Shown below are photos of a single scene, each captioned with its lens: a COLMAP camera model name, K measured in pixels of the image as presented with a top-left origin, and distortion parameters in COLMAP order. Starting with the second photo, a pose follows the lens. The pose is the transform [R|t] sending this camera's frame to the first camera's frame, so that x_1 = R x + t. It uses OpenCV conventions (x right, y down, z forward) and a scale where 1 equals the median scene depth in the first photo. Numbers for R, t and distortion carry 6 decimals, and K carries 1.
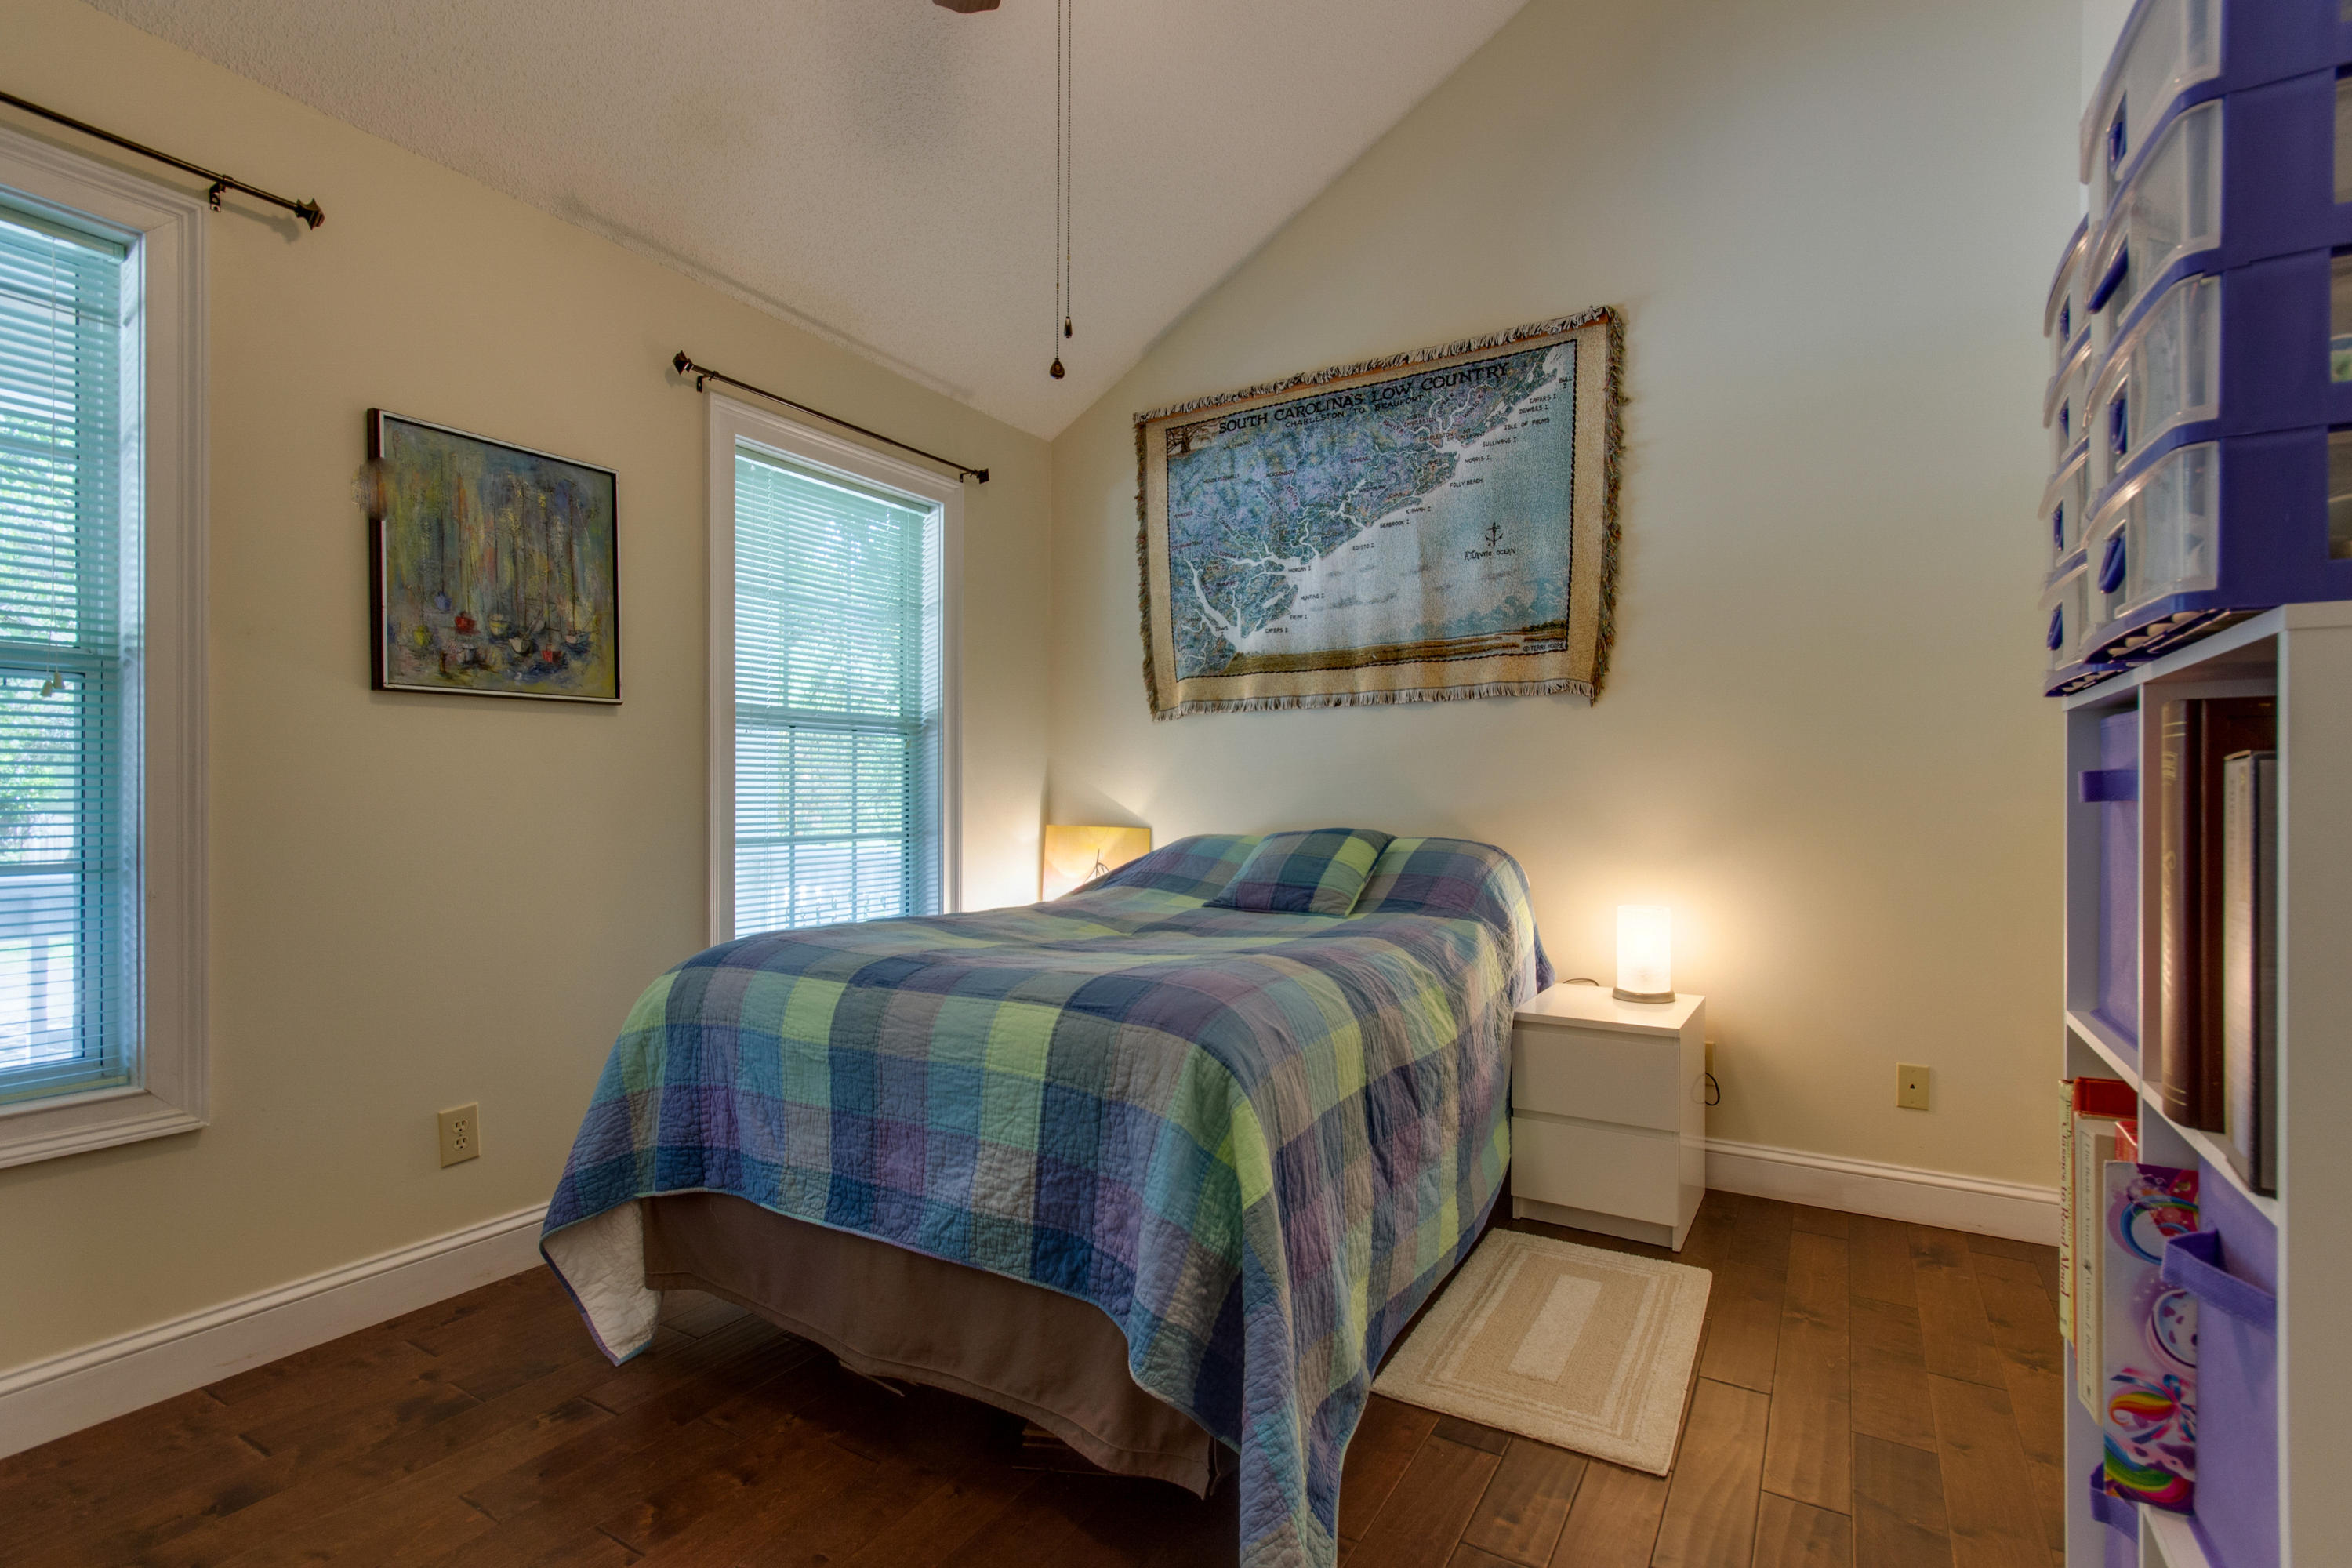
lens RADIAL K [[1095.4, 0, 1183.4], [0, 1095.4, 784.2], [0, 0, 1]] dist [0.002803, 0.000440]
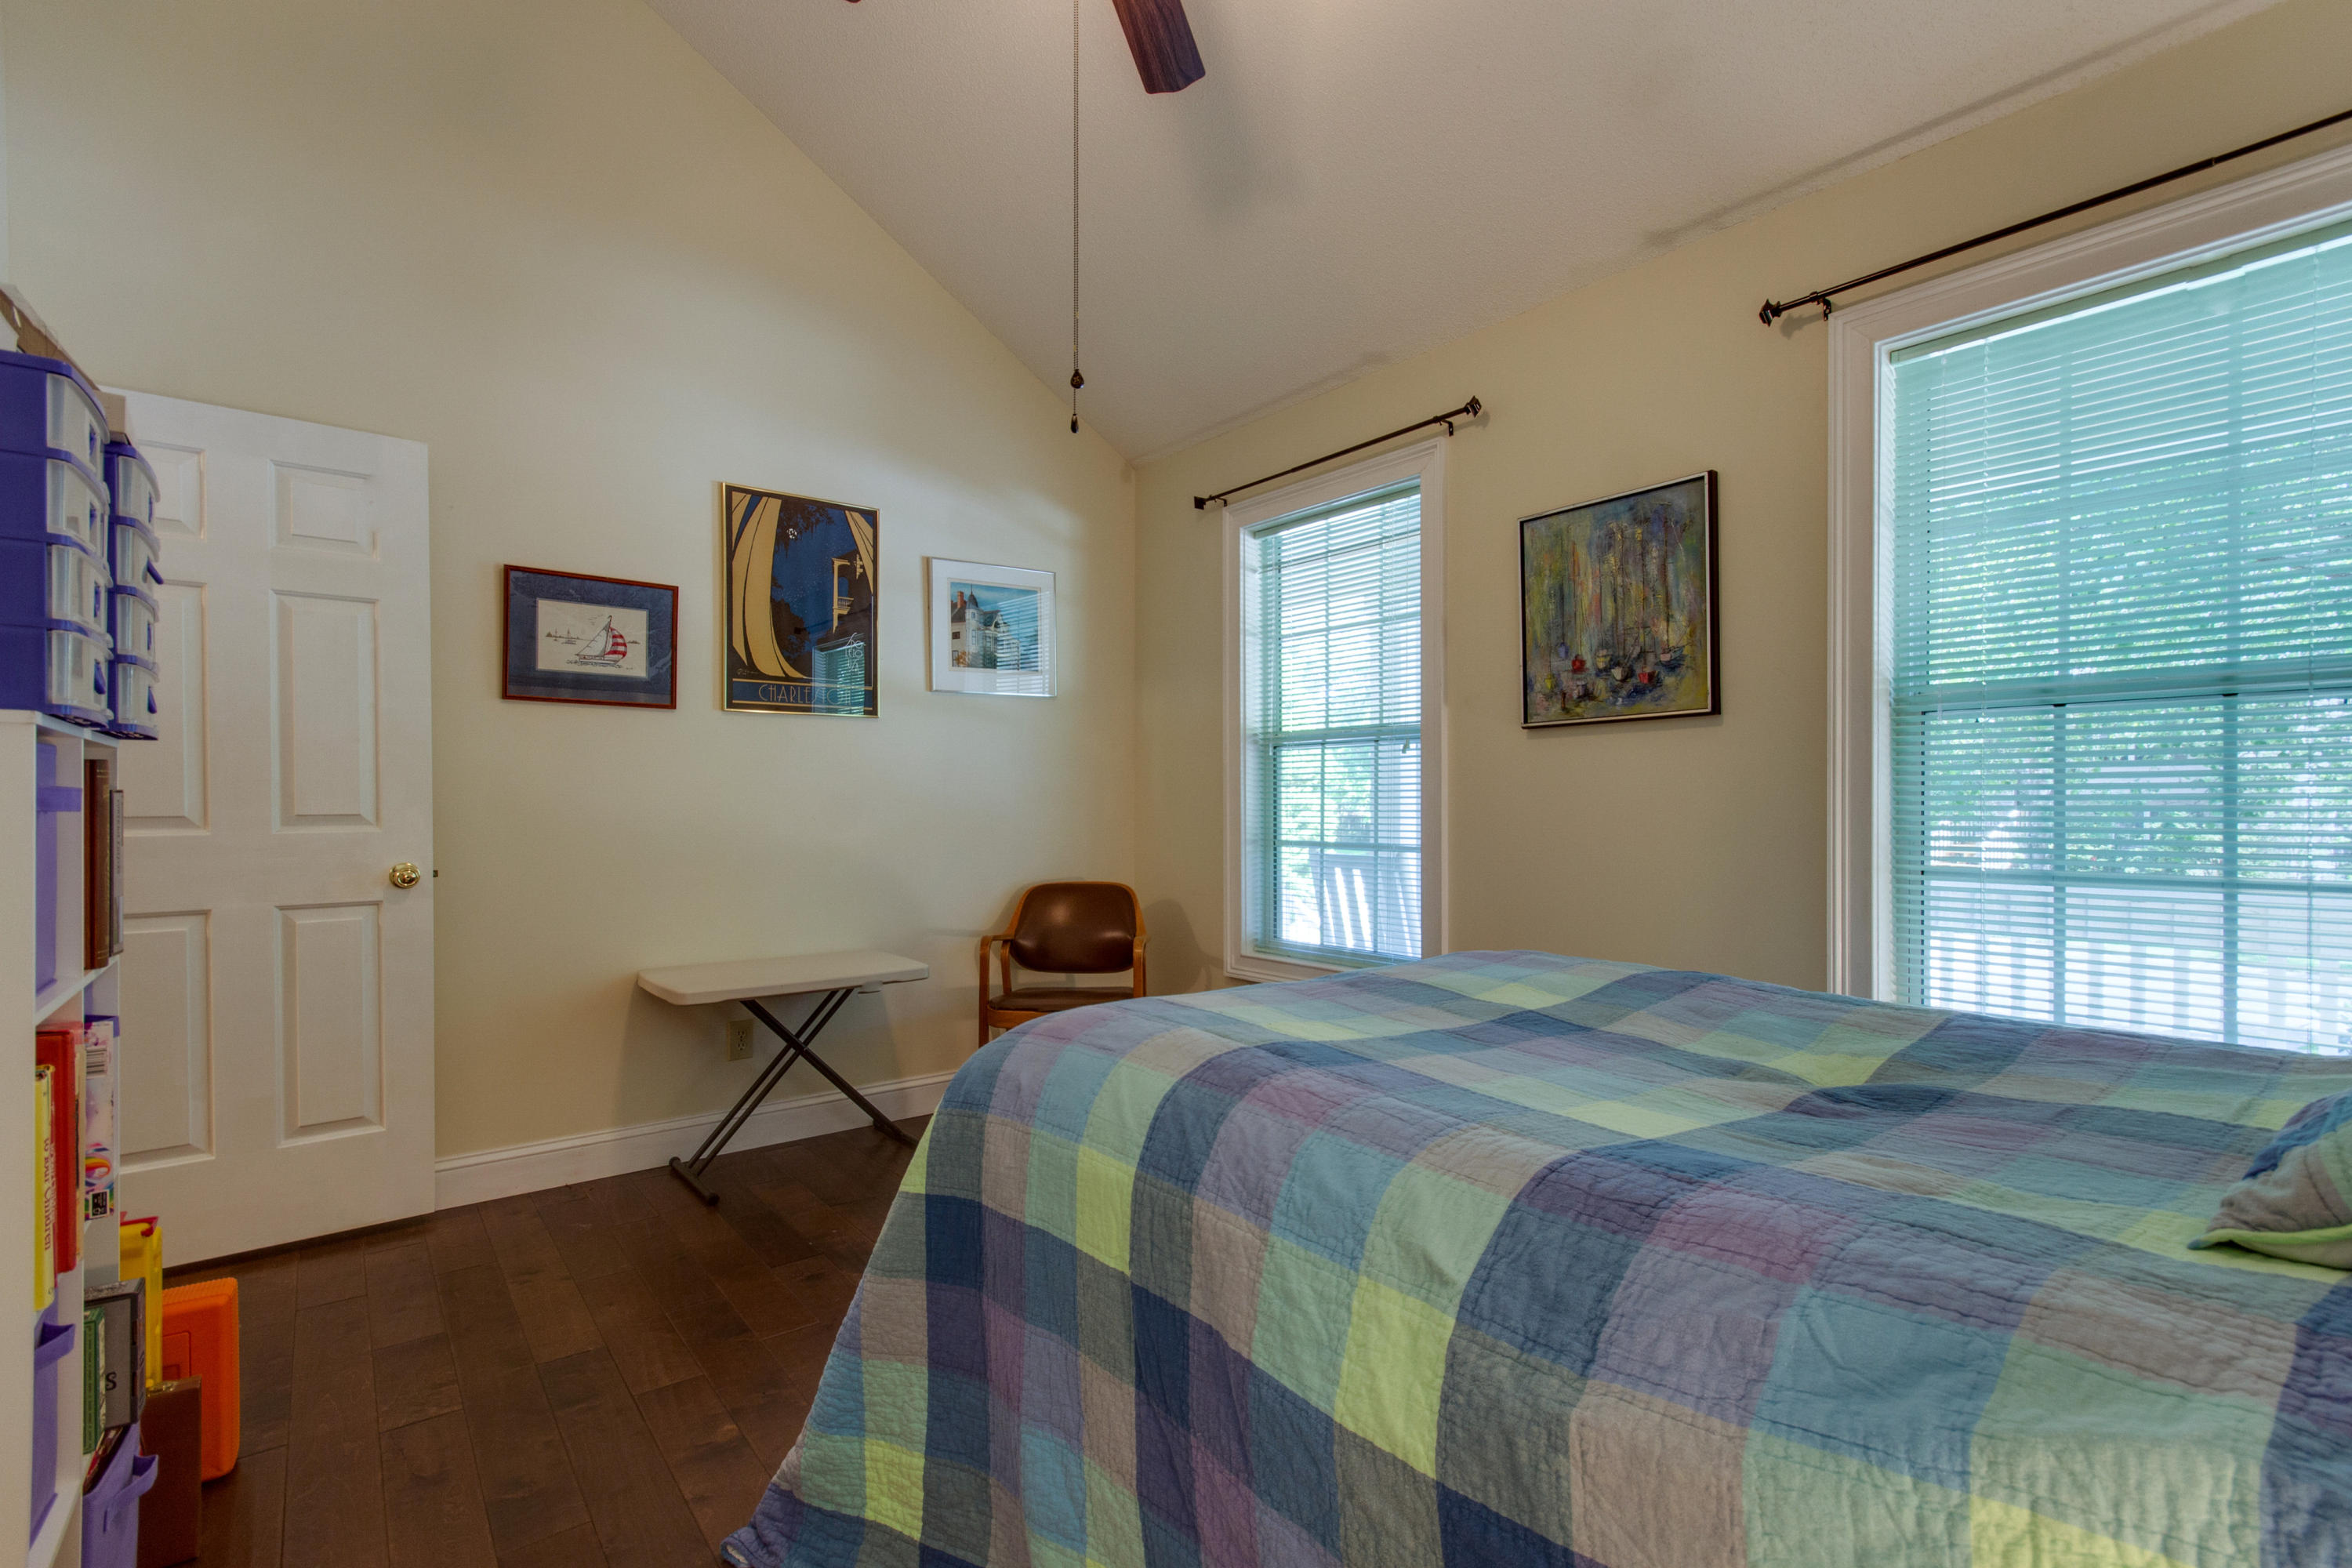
lens RADIAL K [[1095.4, 0, 1186.4], [0, 1095.4, 807.1], [0, 0, 1]] dist [0.002803, 0.000440]
pose [[-0.357122, -0.009359, -0.934011, 0.577631], [-0.000115, 0.999950, -0.009976, 0.019281], [0.934058, -0.003455, -0.357106, 0.977188]]
